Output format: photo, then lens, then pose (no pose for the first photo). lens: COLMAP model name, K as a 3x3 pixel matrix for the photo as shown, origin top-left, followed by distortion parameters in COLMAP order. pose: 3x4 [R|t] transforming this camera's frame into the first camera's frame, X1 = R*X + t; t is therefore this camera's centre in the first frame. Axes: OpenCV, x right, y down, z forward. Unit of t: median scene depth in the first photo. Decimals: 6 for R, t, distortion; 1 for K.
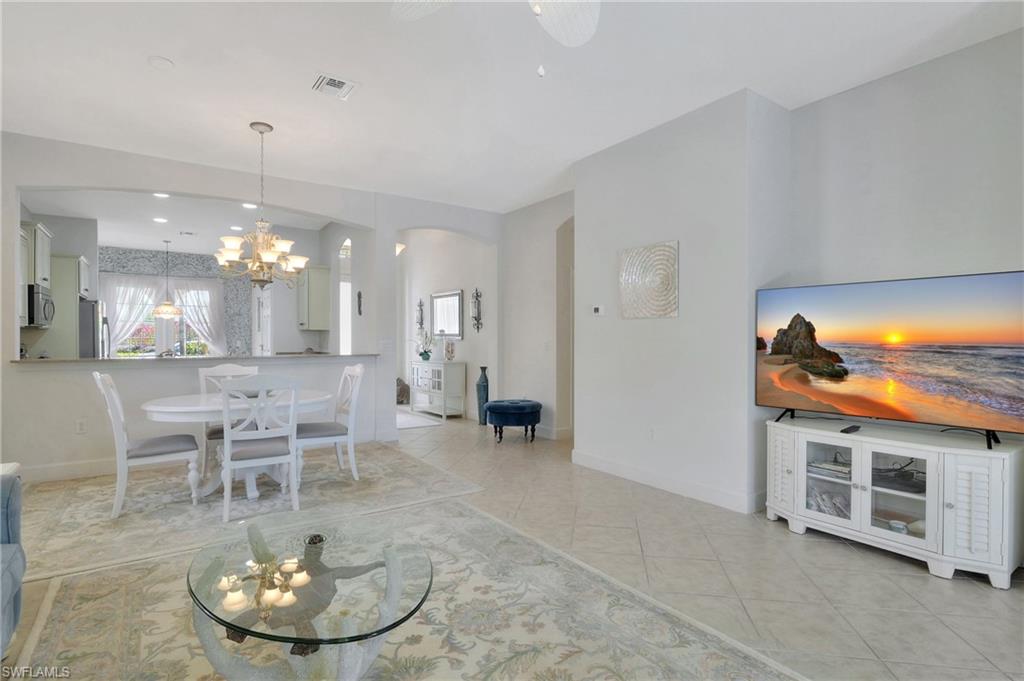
lens RADIAL K [[505.1, 0, 509.2], [0, 505.1, 339.0], [0, 0, 1]] dist [-0.003758, -0.005425]
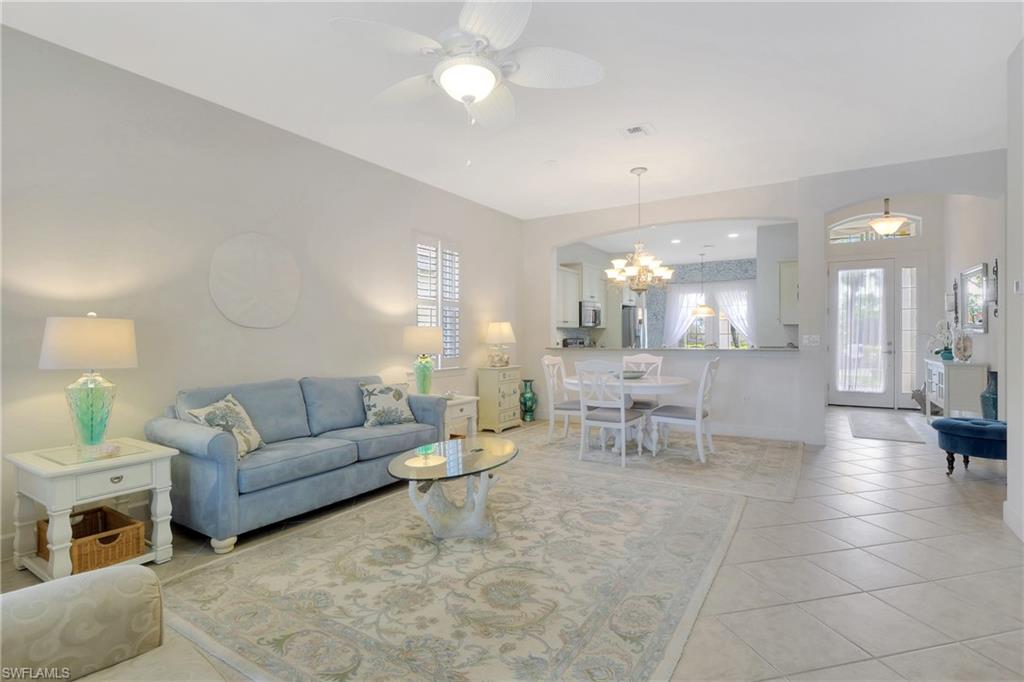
lens RADIAL K [[505.1, 0, 509.2], [0, 505.1, 339.5], [0, 0, 1]] dist [-0.003758, -0.005425]
pose [[0.394590, 0.004573, -0.918846, 0.394865], [0.007444, 0.999939, 0.008173, -0.000621], [0.918827, -0.010065, 0.394532, 0.131090]]
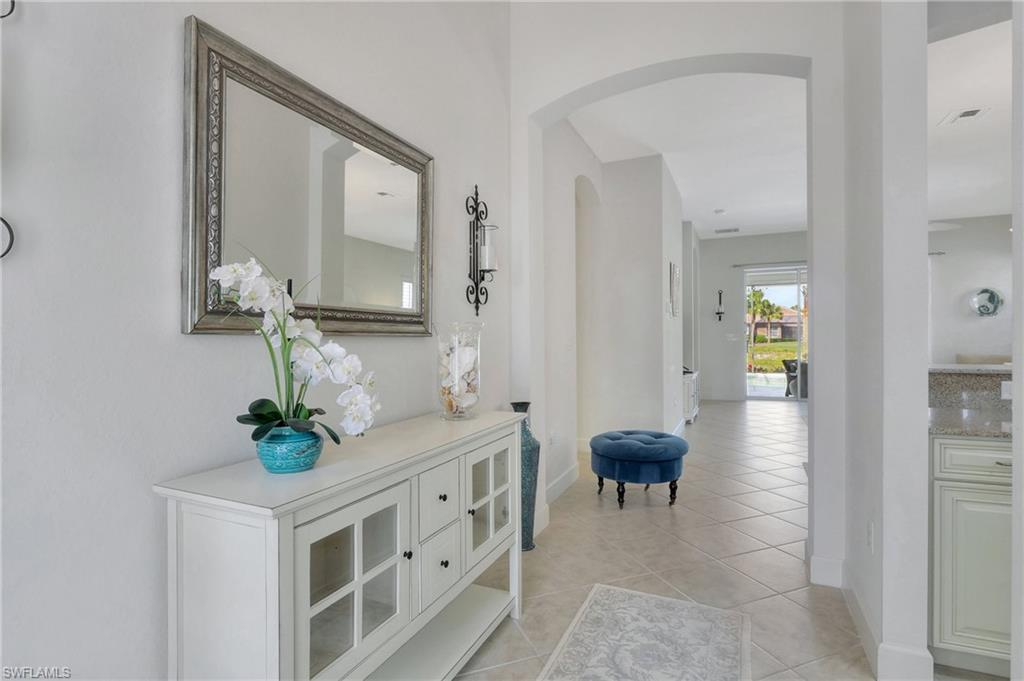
lens RADIAL K [[500.4, 0, 508.7], [0, 500.4, 342.7], [0, 0, 1]] dist [-0.022594, -0.001066]
pose [[-0.500791, -0.006369, 0.865545, -0.472137], [0.008637, 0.999886, 0.012354, 0.002628], [-0.865525, 0.013662, -0.500679, 1.477207]]
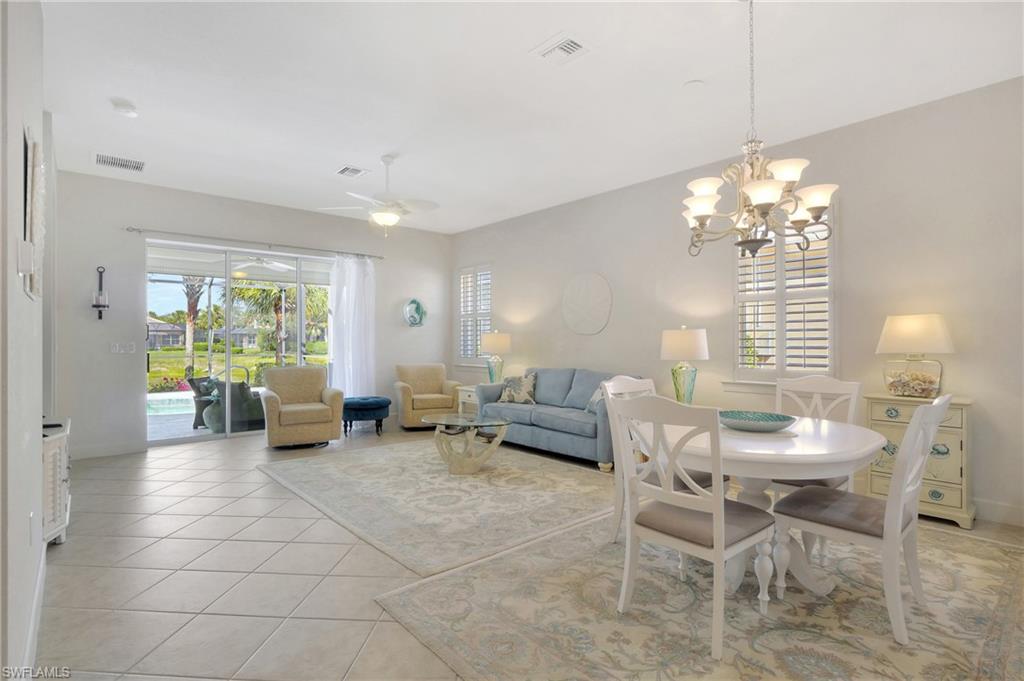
lens RADIAL K [[500.4, 0, 508.7], [0, 500.4, 342.7], [0, 0, 1]] dist [-0.022594, -0.001066]
pose [[-0.994268, 0.001396, -0.106906, -0.096724], [0.001348, 0.999999, 0.000523, 0.002019], [0.106907, 0.000376, -0.994269, 1.091272]]
